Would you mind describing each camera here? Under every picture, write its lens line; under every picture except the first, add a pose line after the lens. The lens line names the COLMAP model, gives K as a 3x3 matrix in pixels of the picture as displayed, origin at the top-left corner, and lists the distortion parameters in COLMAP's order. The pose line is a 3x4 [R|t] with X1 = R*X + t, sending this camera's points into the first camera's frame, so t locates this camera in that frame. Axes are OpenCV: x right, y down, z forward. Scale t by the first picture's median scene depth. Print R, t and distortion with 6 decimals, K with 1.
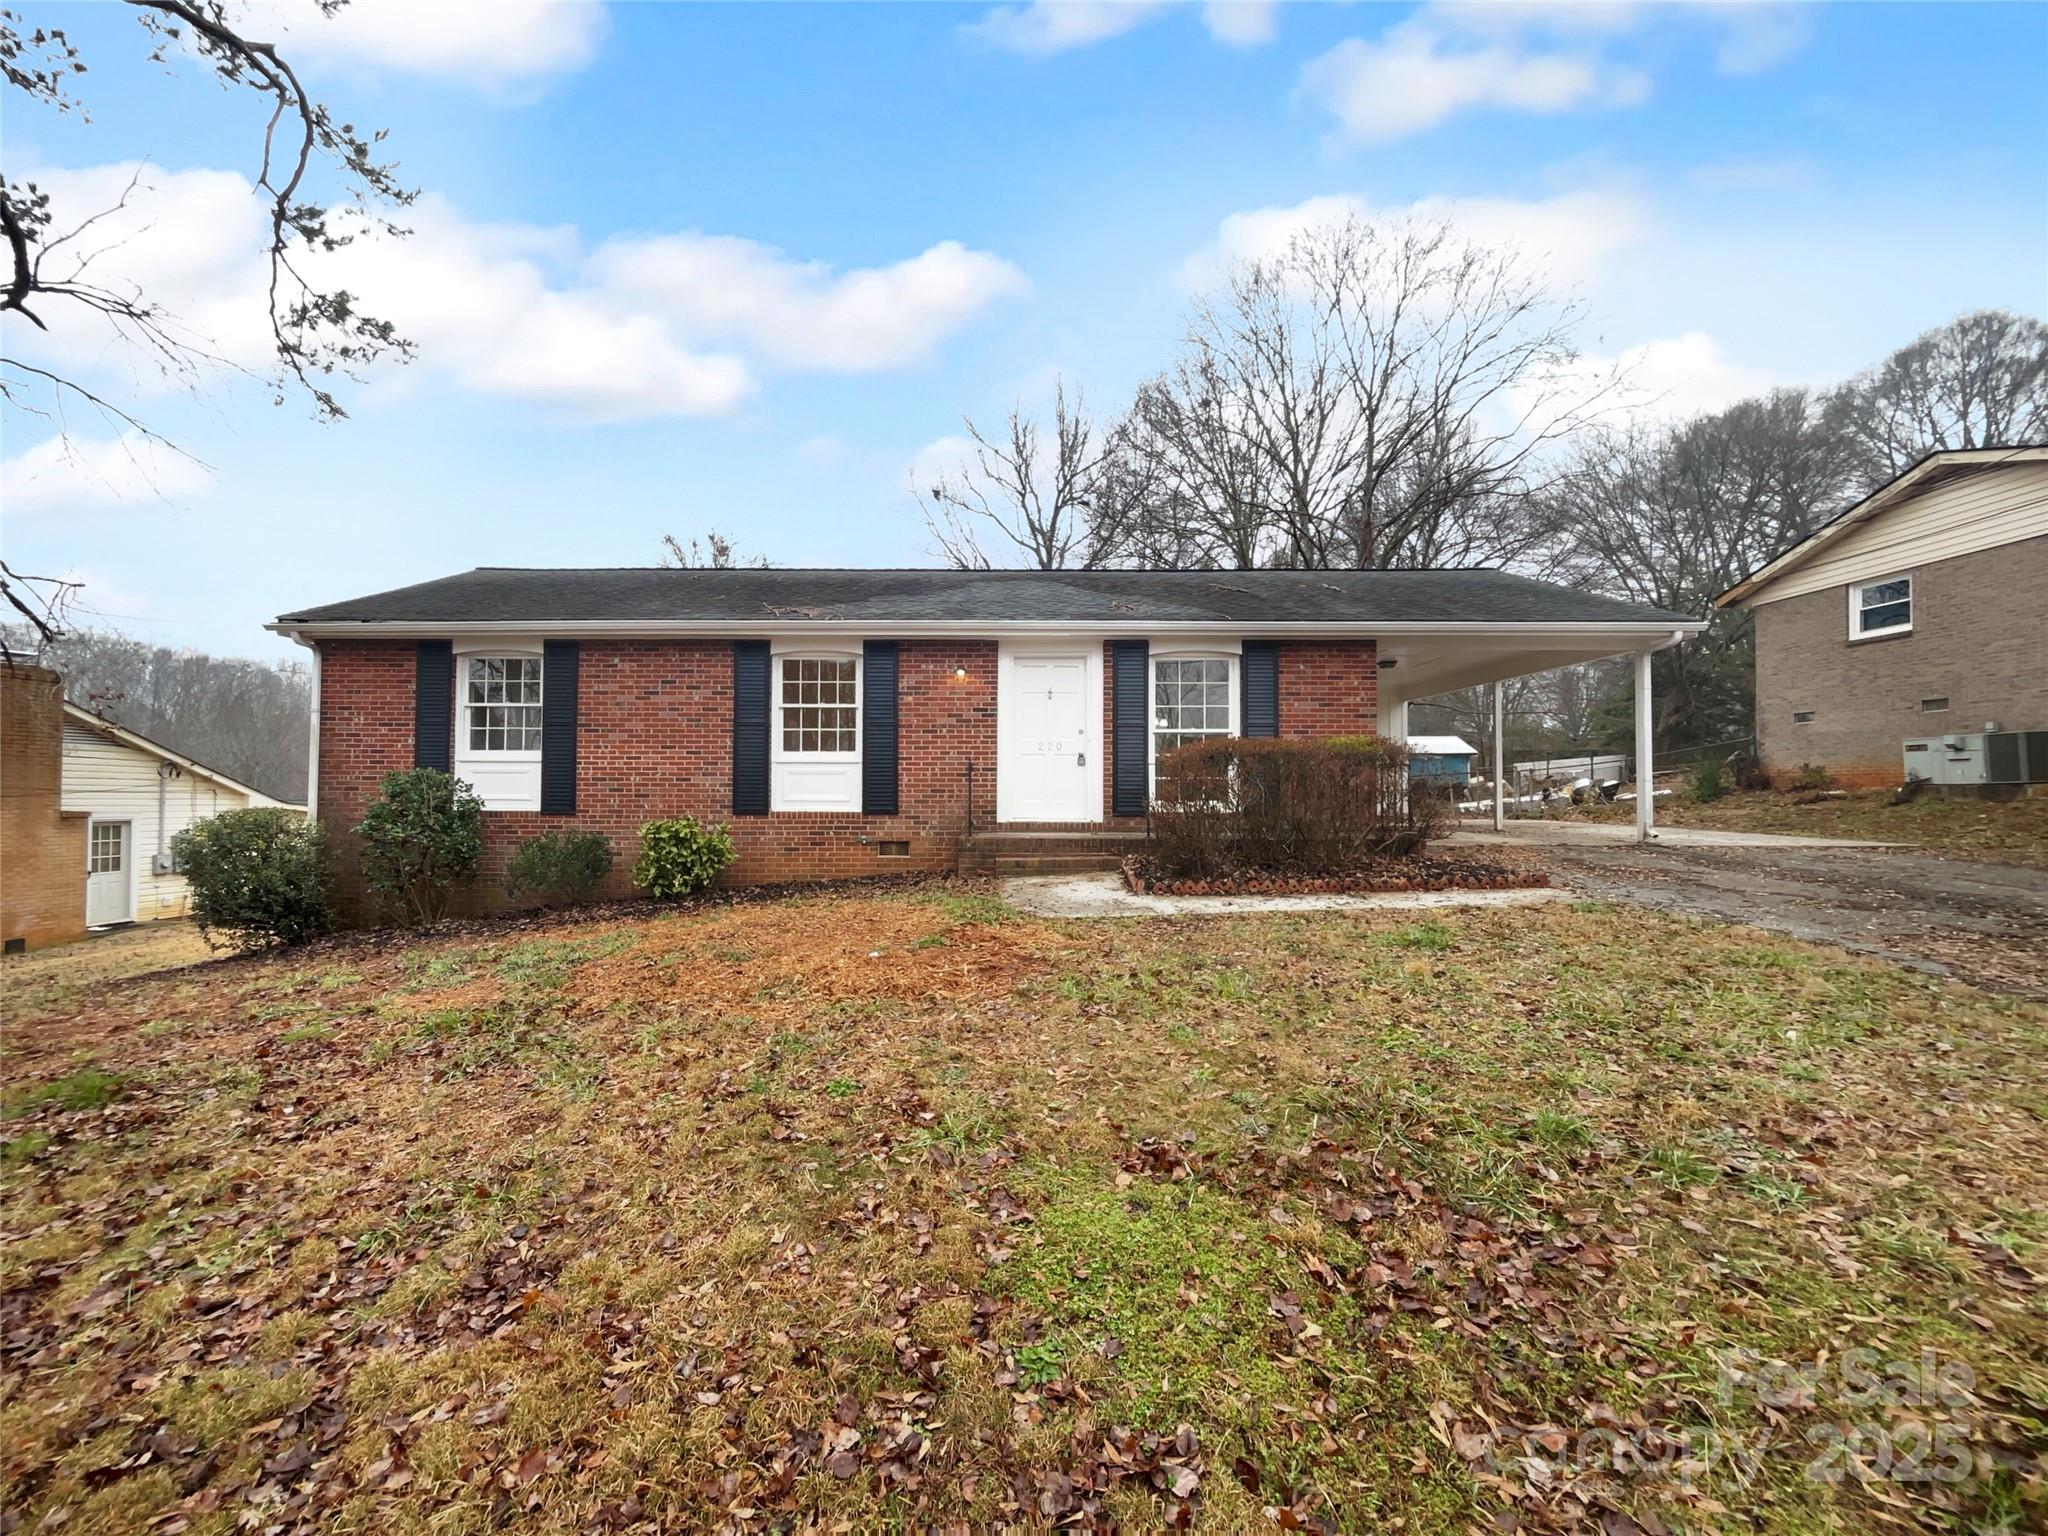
lens RADIAL K [[825.5, 0, 1024.0], [0, 825.5, 768.0], [0, 0, 1]] dist [0.000361, -0.000361]
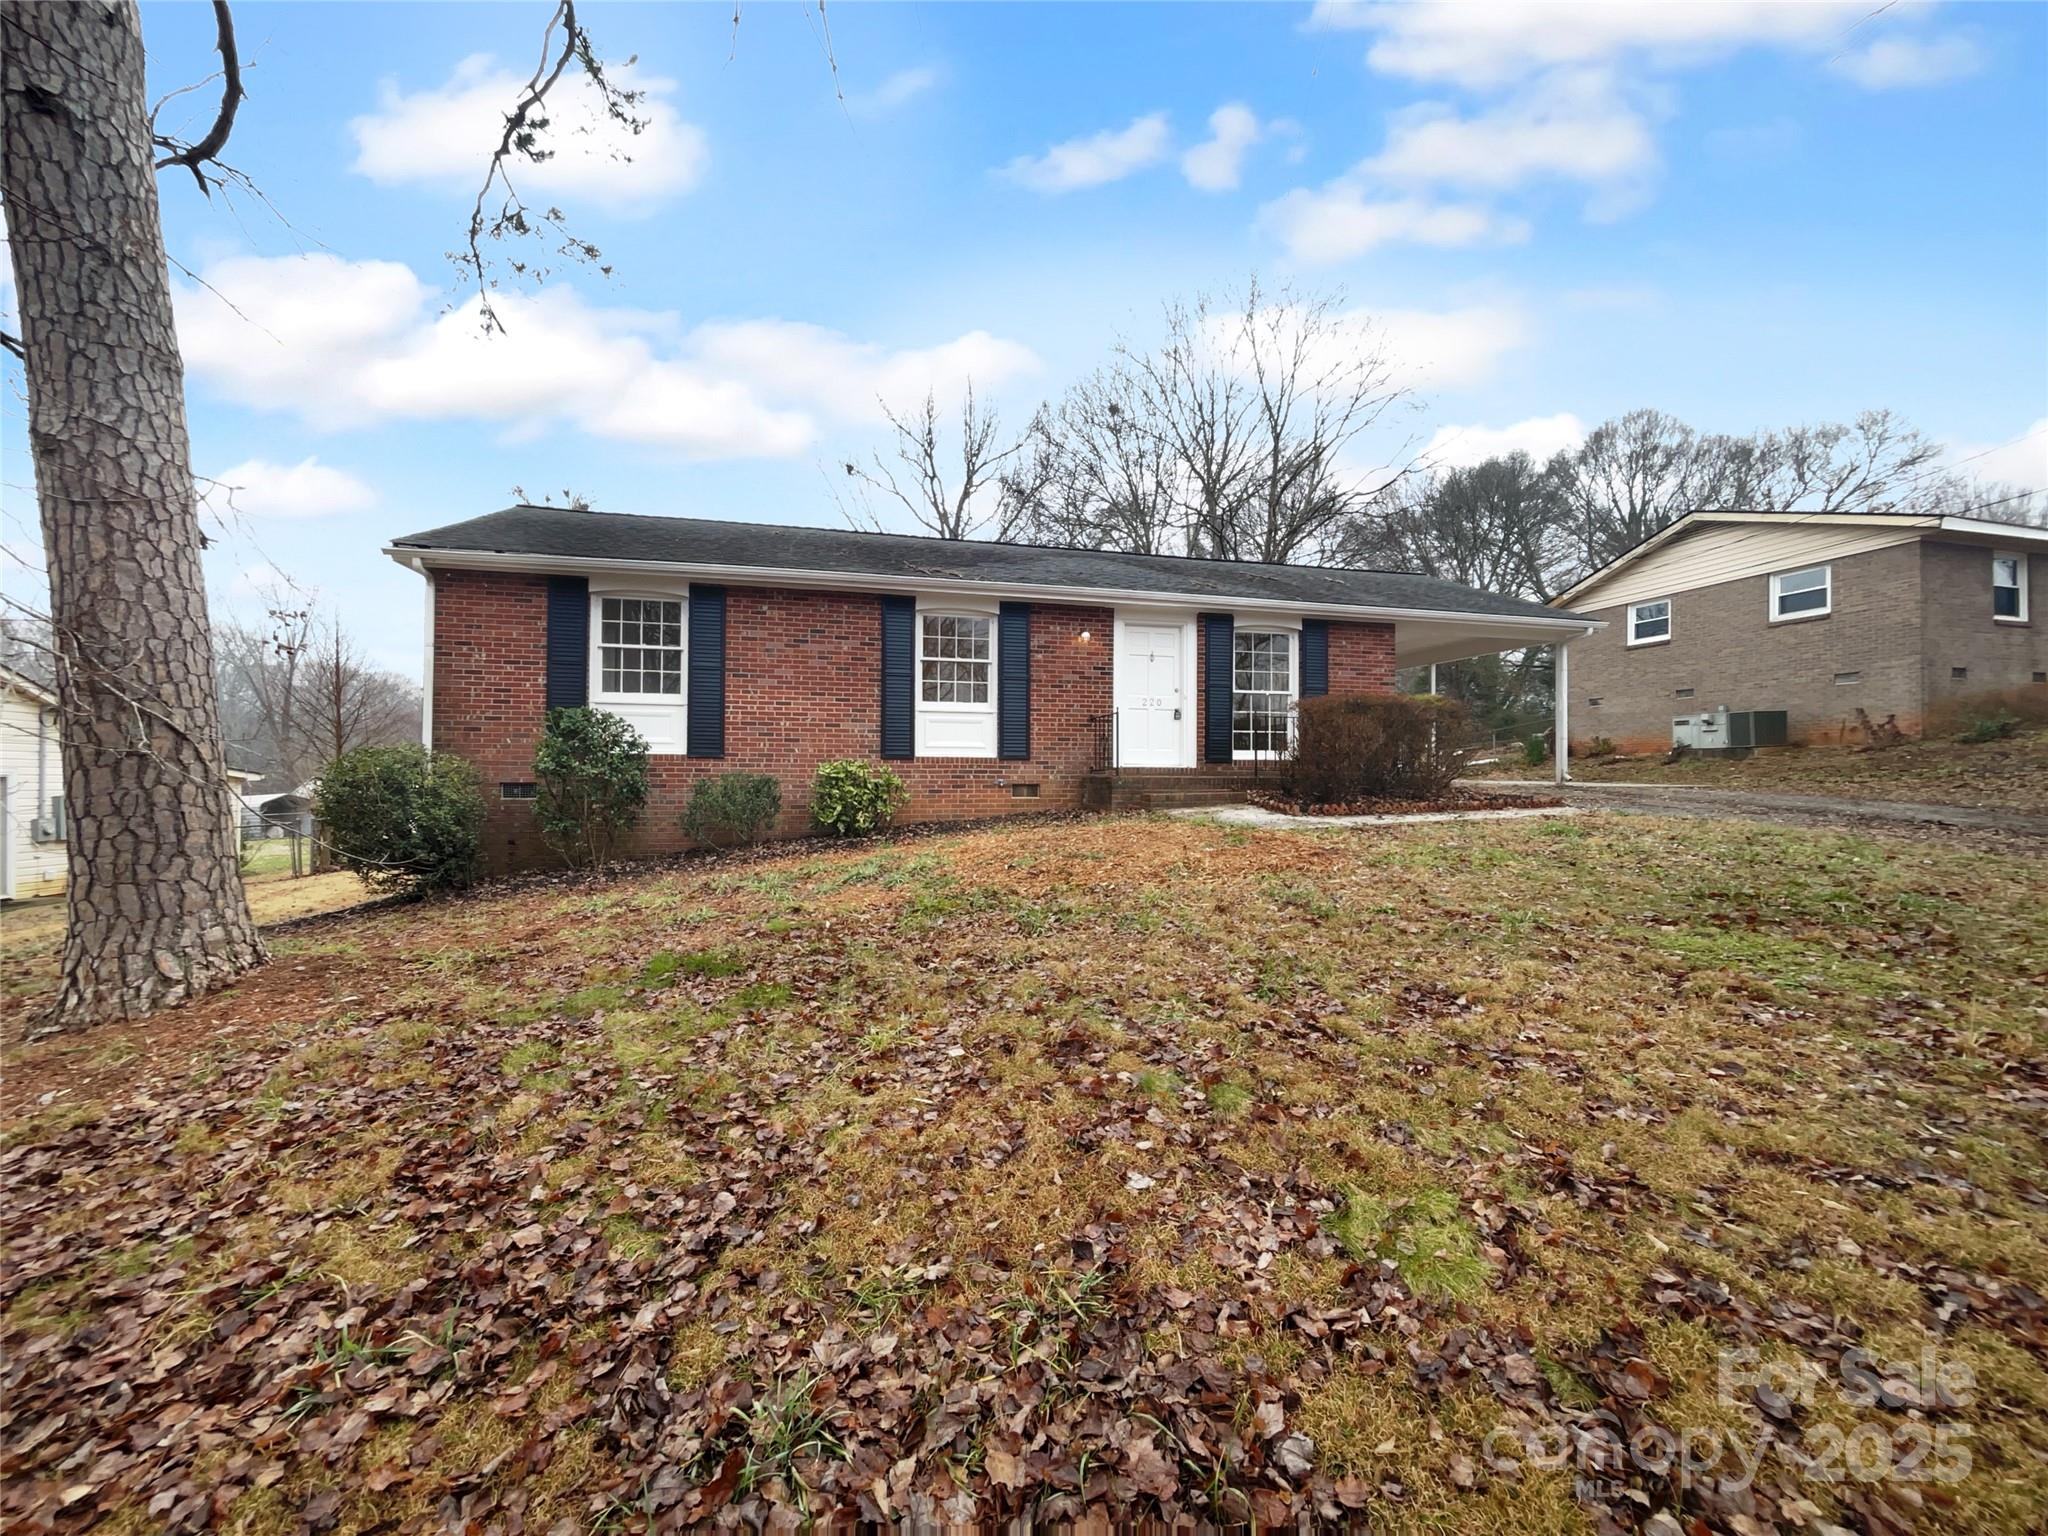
lens RADIAL K [[814.9, 0, 1024.0], [0, 814.9, 768.0], [0, 0, 1]] dist [-0.001029, -0.000031]
pose [[0.966747, 0.003511, 0.255712, -0.439859], [-0.007255, 0.999880, 0.013698, 0.052042], [-0.255633, -0.015098, 0.966656, -0.061128]]
